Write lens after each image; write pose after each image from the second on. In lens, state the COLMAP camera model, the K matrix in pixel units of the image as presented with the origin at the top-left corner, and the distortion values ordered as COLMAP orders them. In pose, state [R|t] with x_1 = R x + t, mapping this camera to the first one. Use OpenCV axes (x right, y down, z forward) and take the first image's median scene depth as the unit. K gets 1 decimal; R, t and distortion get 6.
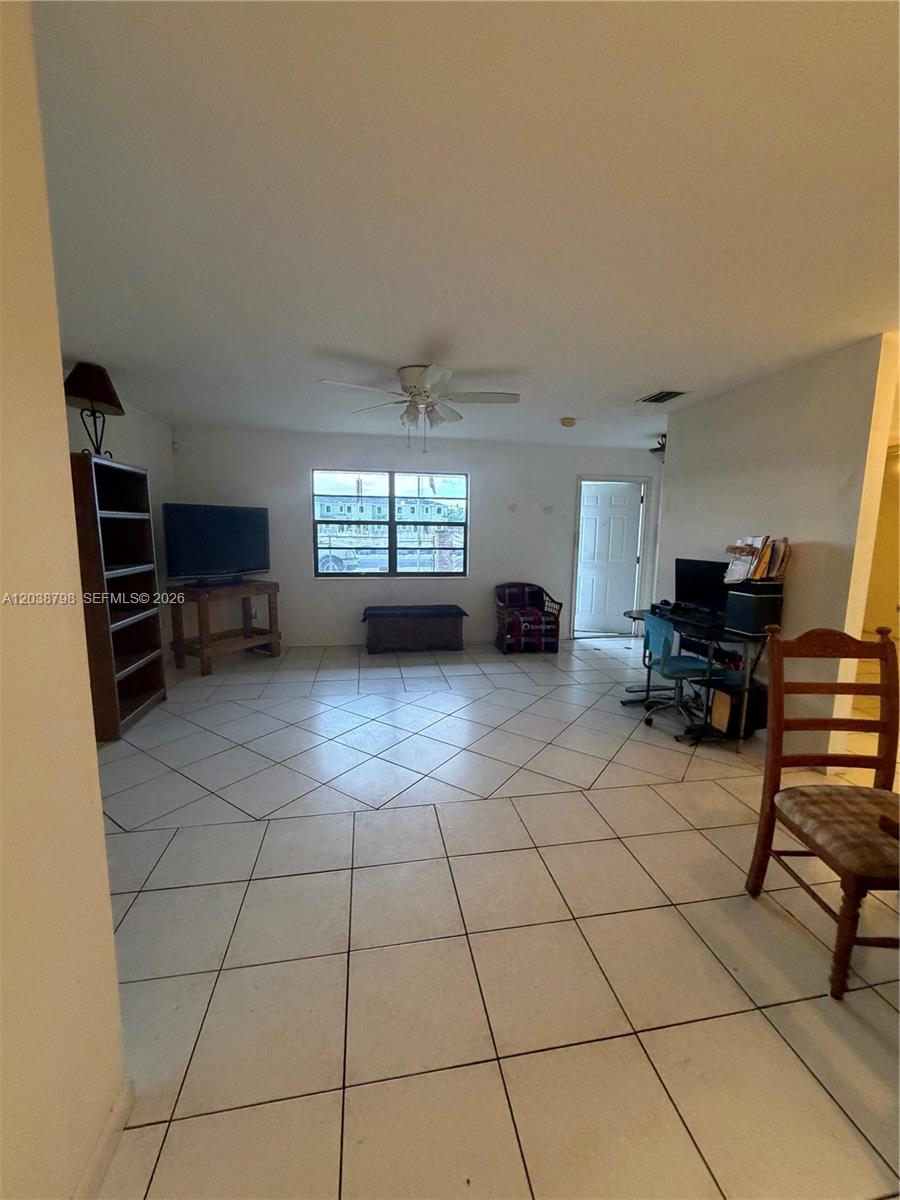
lens RADIAL K [[478.5, 0, 452.5], [0, 478.5, 597.6], [0, 0, 1]] dist [-0.000911, -0.000117]
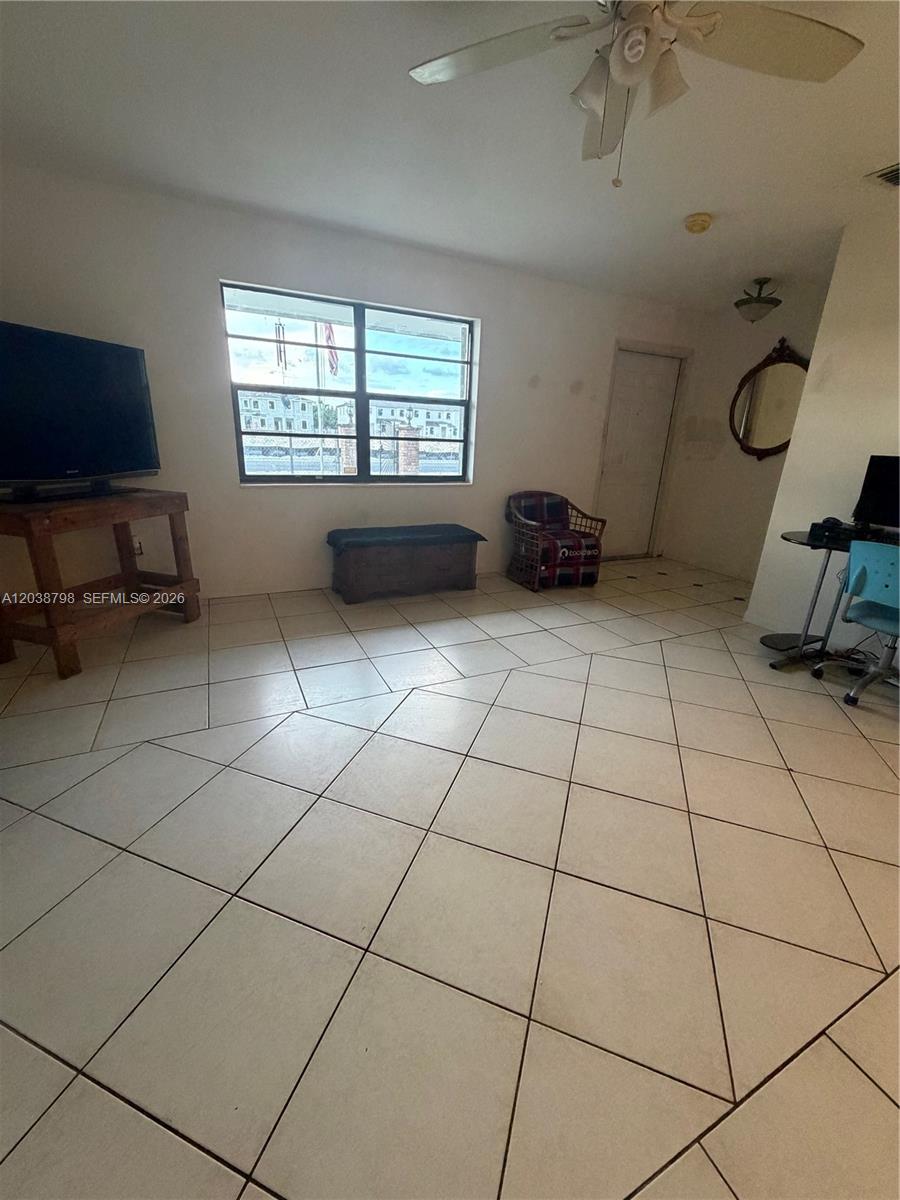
lens RADIAL K [[478.5, 0, 452.5], [0, 478.5, 597.6], [0, 0, 1]] dist [-0.000911, -0.000117]
pose [[0.964552, -0.058710, 0.257278, -0.199057], [0.008742, 0.981512, 0.191202, -0.013729], [-0.263746, -0.182175, 0.947233, 0.338286]]
